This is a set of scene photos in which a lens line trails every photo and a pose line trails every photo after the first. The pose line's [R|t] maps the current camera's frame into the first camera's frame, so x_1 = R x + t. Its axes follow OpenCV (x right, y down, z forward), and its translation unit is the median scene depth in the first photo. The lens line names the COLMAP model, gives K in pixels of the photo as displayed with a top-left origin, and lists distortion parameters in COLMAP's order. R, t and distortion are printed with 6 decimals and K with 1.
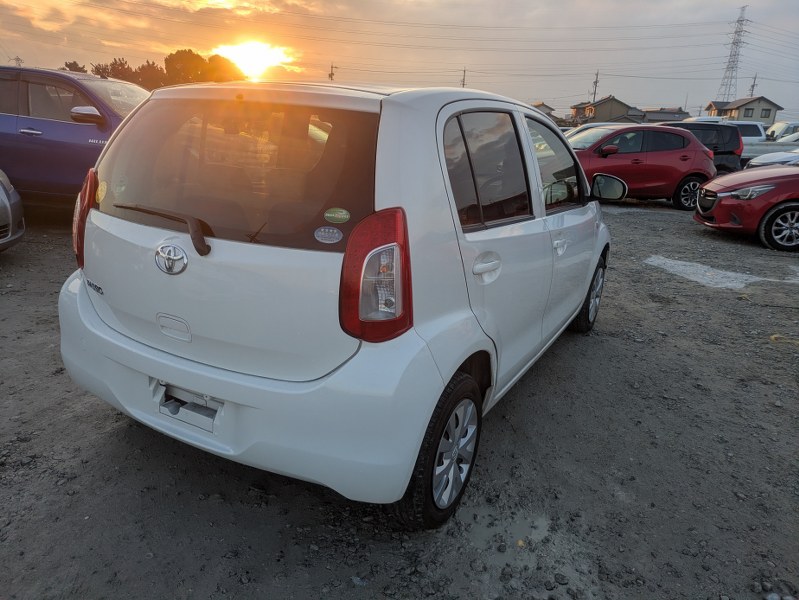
lens RADIAL K [[599.8, 0, 399.0], [0, 599.8, 298.3], [0, 0, 1]] dist [0.030773, -0.023549]
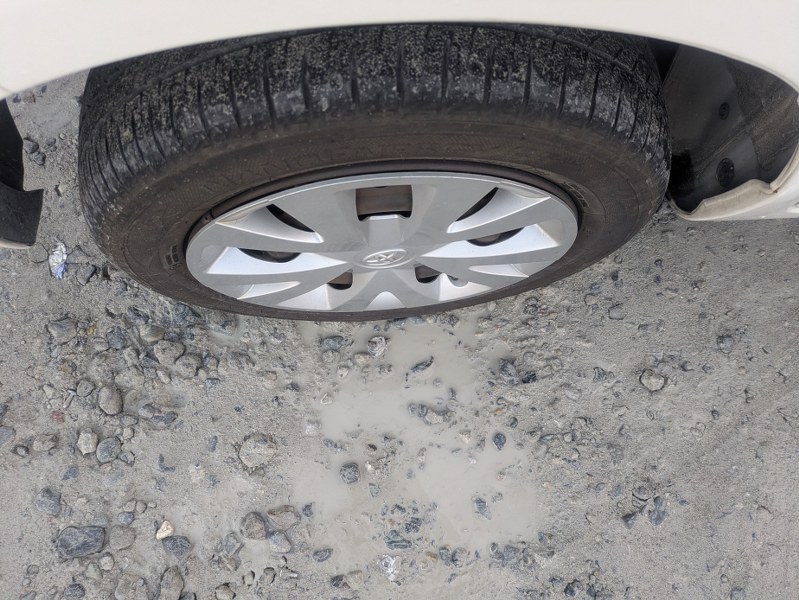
lens RADIAL K [[599.8, 0, 400.6], [0, 599.8, 303.2], [0, 0, 1]] dist [0.030773, -0.023549]
pose [[0.551311, 0.803436, -0.224825, 0.174630], [-0.275179, 0.429511, 0.860114, 0.008955], [0.787612, -0.412323, 0.457883, 0.824146]]
